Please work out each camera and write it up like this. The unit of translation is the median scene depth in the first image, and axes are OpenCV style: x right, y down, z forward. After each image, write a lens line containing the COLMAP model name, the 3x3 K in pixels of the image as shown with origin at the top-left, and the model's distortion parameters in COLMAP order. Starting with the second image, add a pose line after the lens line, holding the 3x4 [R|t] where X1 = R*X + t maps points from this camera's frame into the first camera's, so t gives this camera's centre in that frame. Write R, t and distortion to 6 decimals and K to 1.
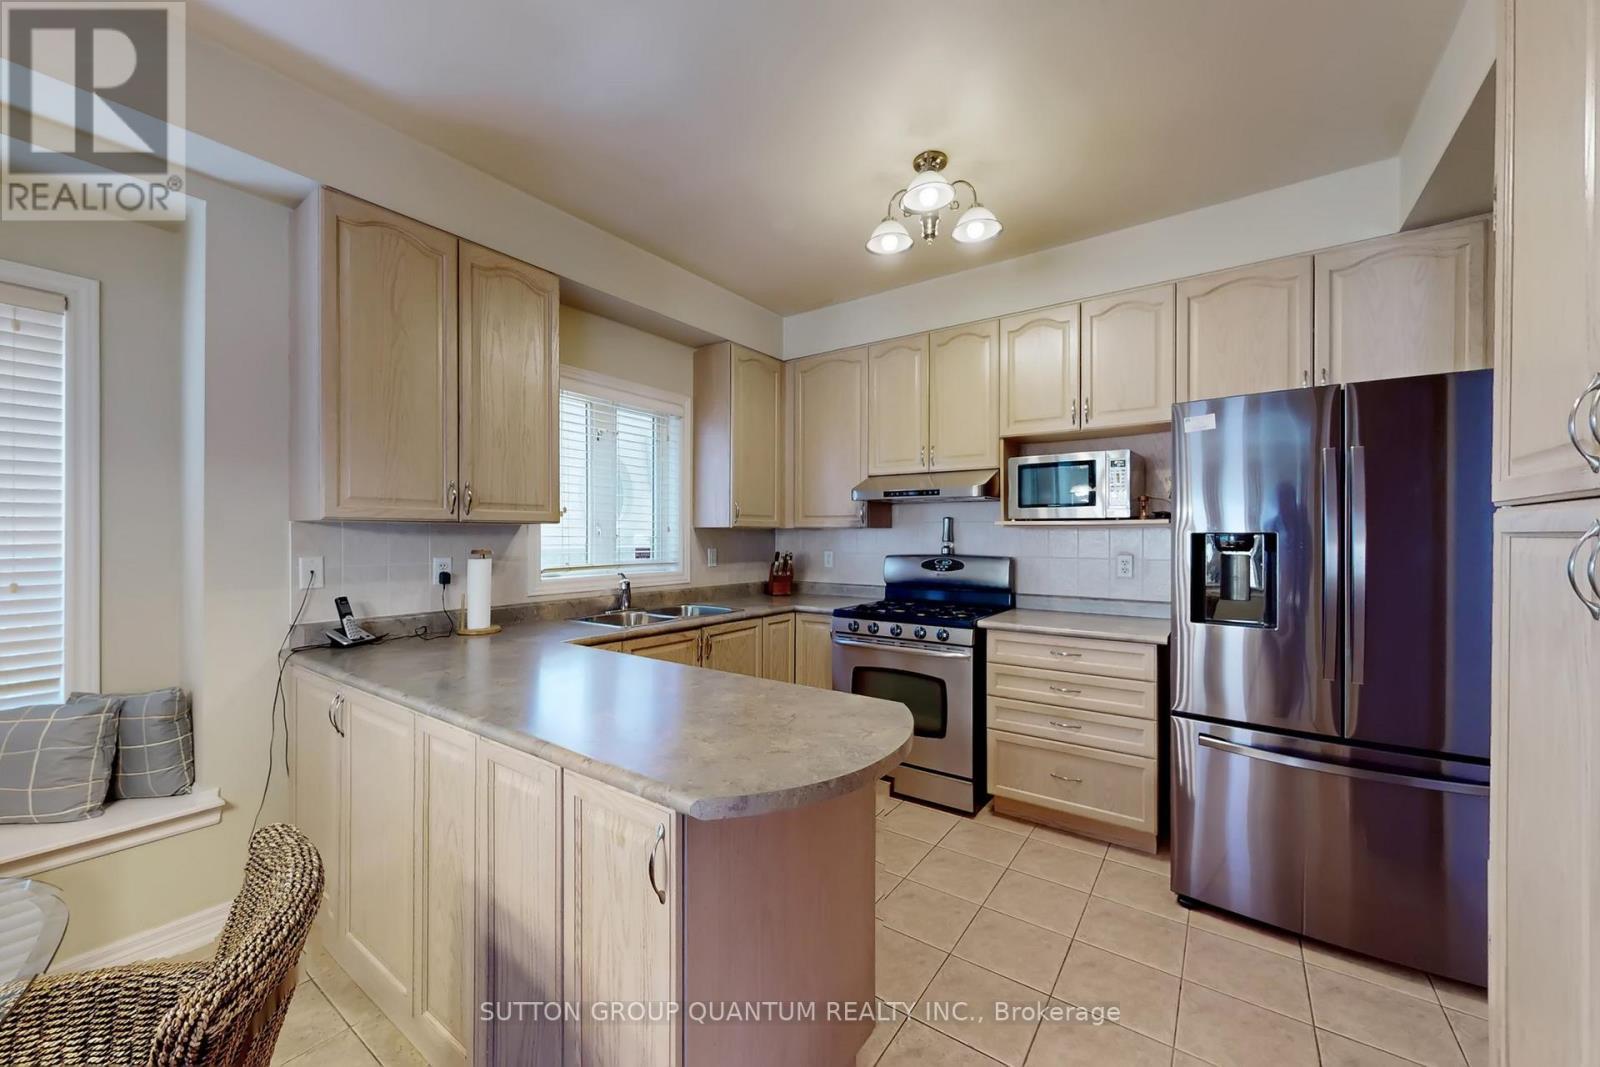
lens RADIAL K [[596.5, 0, 800.0], [0, 596.5, 533.5], [0, 0, 1]] dist [0.000238, 0.000027]
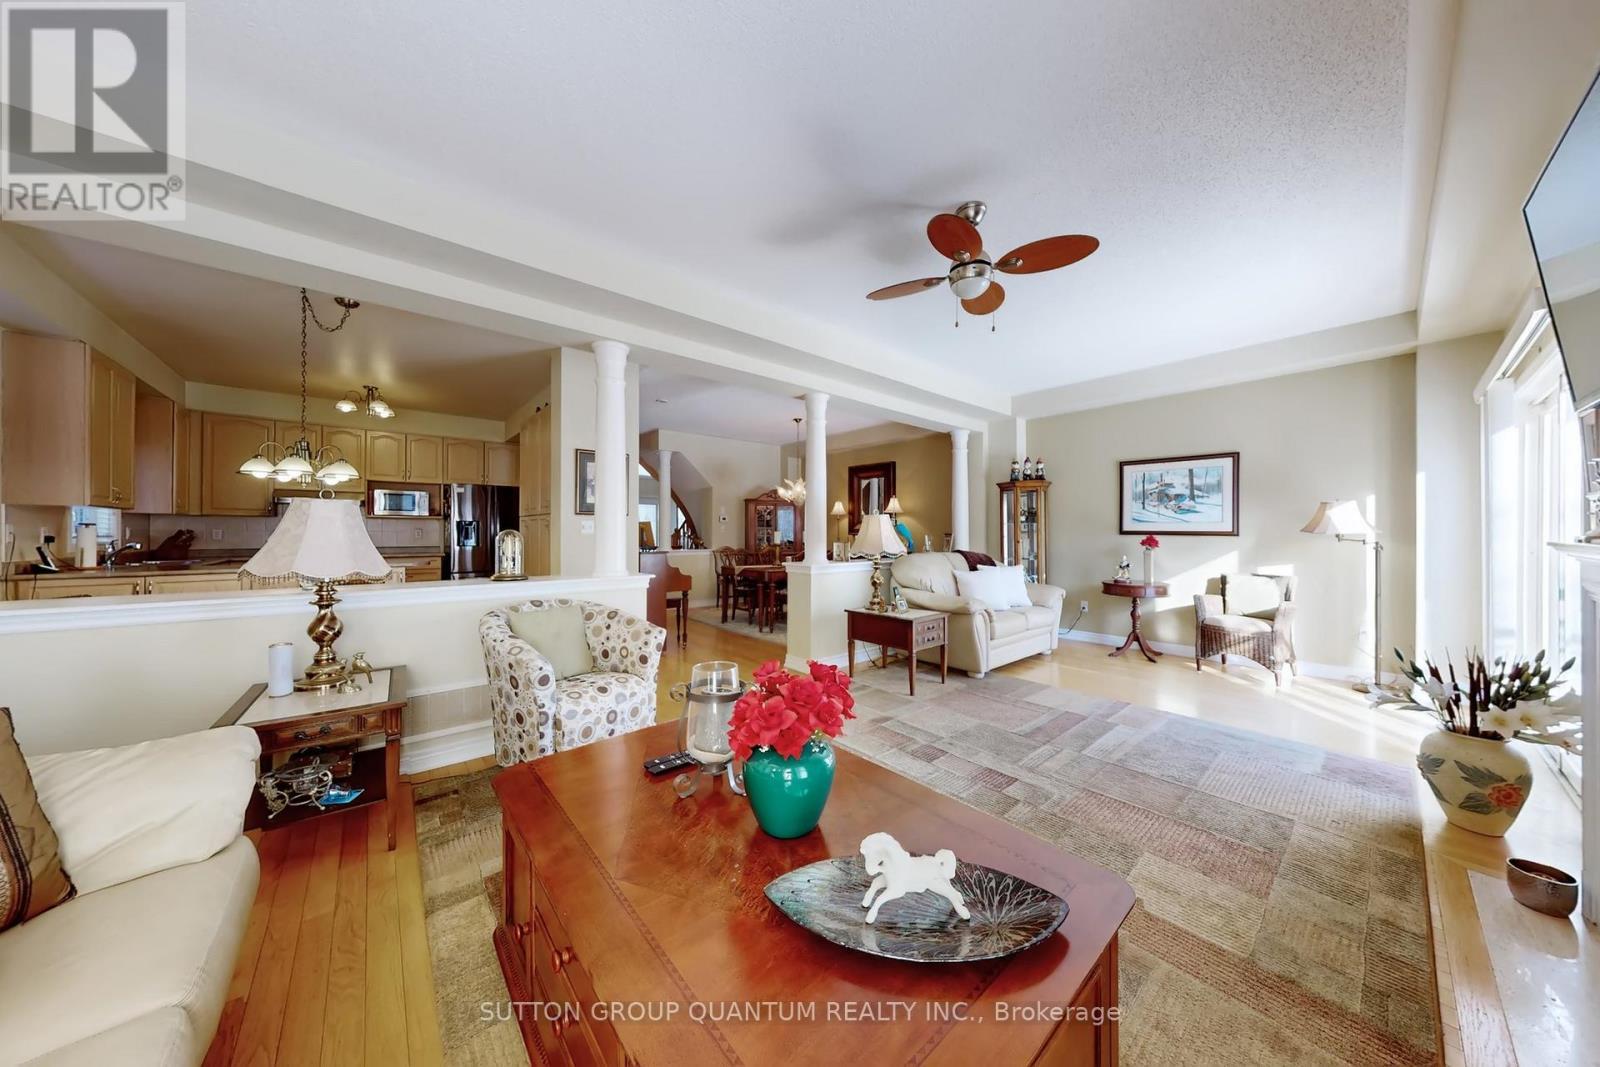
lens RADIAL K [[506.4, 0, 800.0], [0, 506.4, 533.5], [0, 0, 1]] dist [0.000028, 0.000008]
pose [[0.235518, -0.000603, 0.971870, -1.214579], [-0.005431, 0.999983, 0.001937, 0.039429], [-0.971855, -0.005734, 0.235511, -1.153622]]
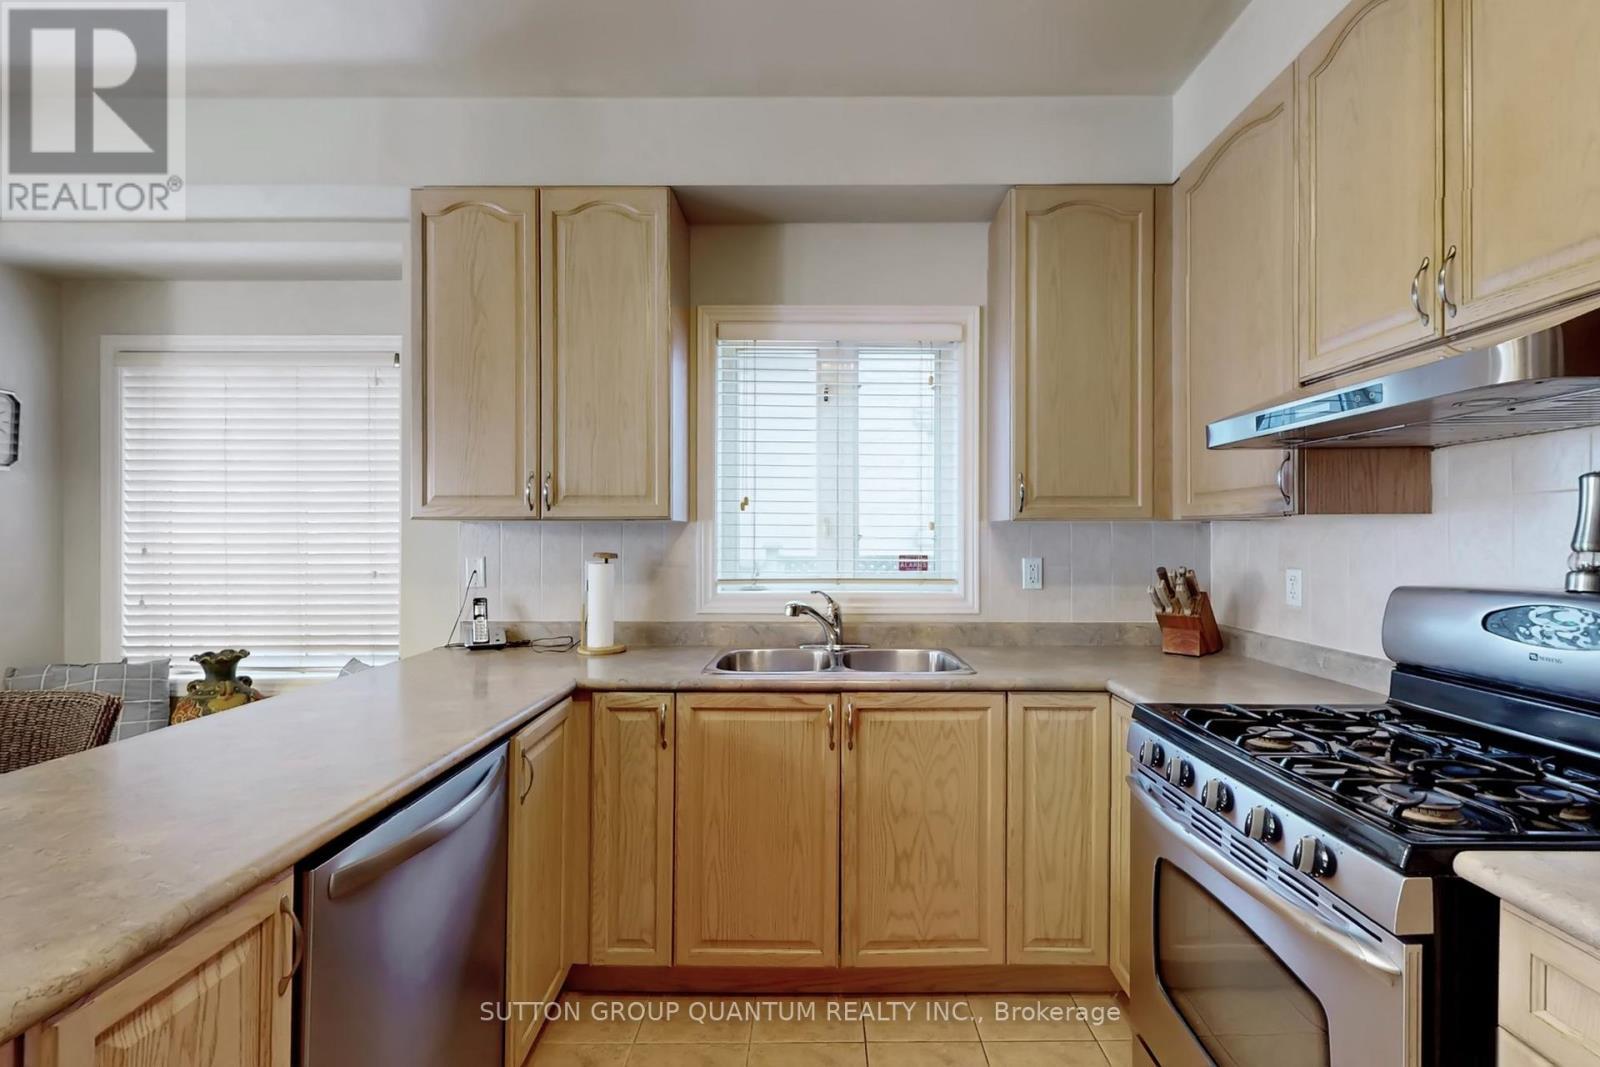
lens RADIAL K [[699.6, 0, 825.7], [0, 699.6, 533.5], [0, 0, 1]] dist [-0.001597, -0.000039]
pose [[0.593113, -0.005983, -0.805097, 0.335789], [0.002449, 0.999981, -0.005627, 0.005723], [0.805116, 0.001365, 0.593116, 0.521518]]
